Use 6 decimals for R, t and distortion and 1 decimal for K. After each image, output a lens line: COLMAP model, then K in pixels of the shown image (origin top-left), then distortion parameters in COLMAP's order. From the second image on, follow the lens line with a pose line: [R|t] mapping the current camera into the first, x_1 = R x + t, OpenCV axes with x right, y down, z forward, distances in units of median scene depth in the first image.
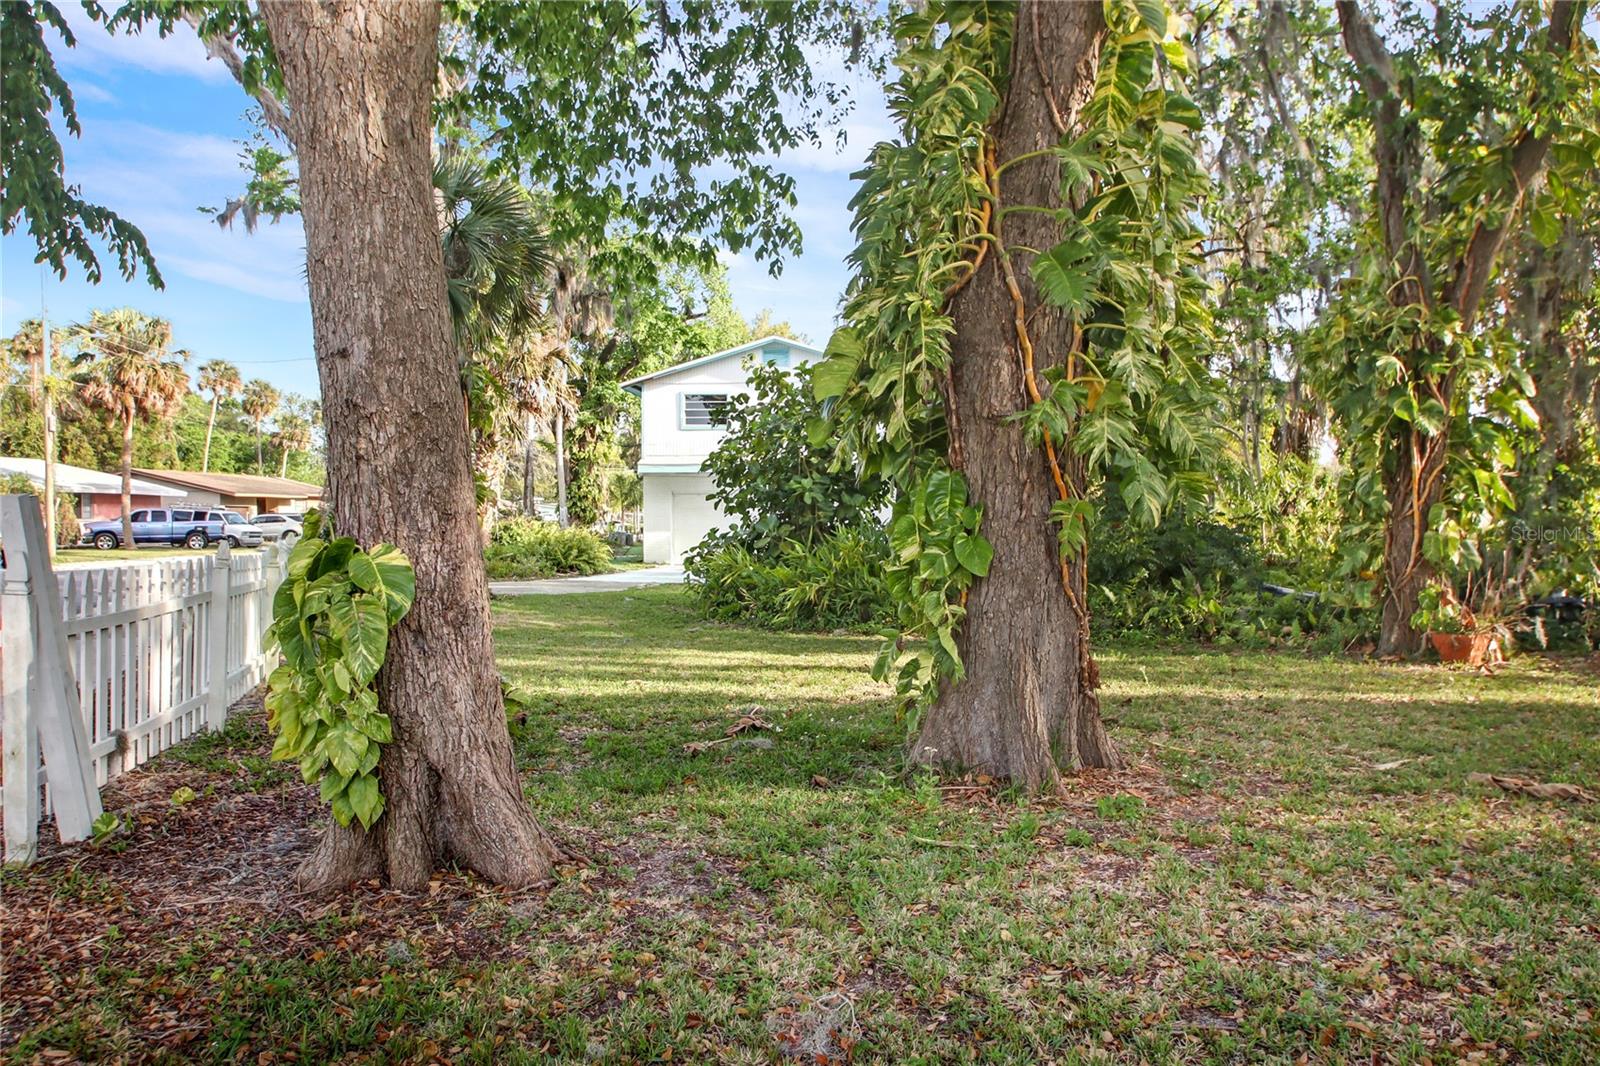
lens RADIAL K [[1094.9, 0, 797.8], [0, 1094.9, 552.5], [0, 0, 1]] dist [-0.027080, 0.003377]
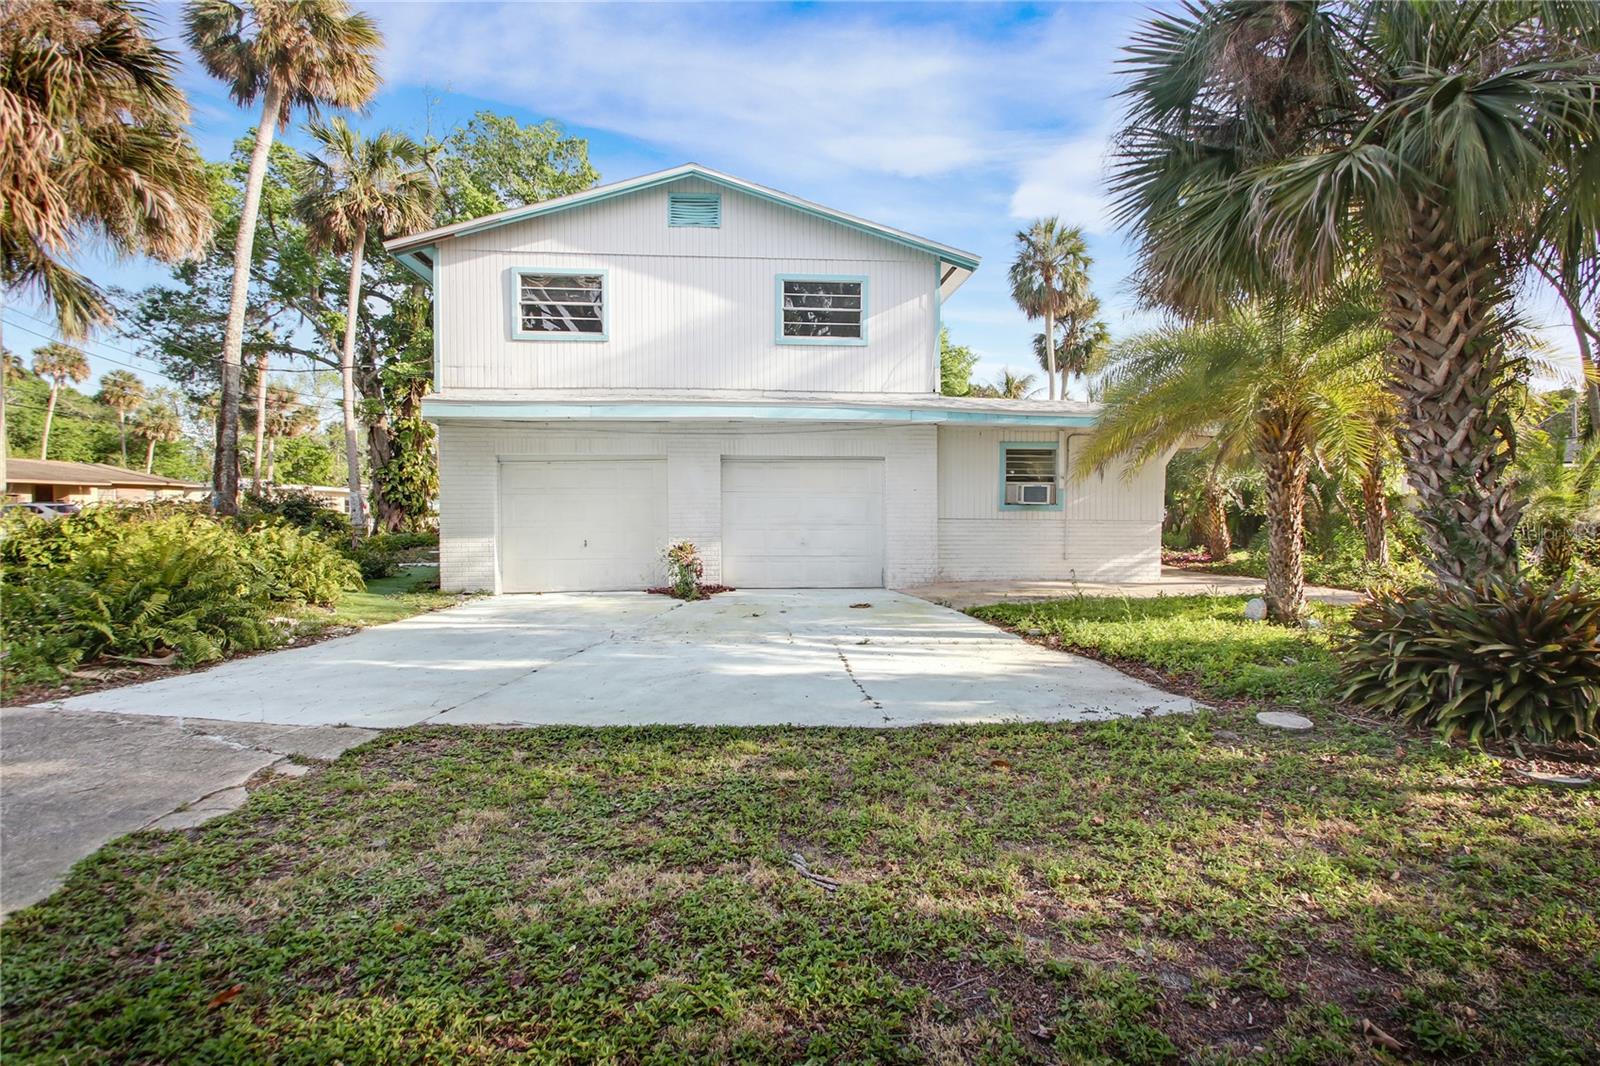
lens RADIAL K [[756.2, 0, 790.5], [0, 756.2, 519.9], [0, 0, 1]] dist [0.016825, -0.015901]
pose [[0.985113, -0.008824, 0.171680, -0.026316], [0.011145, 0.999859, -0.012559, -0.013203], [-0.171545, 0.014286, 0.985073, 0.438631]]
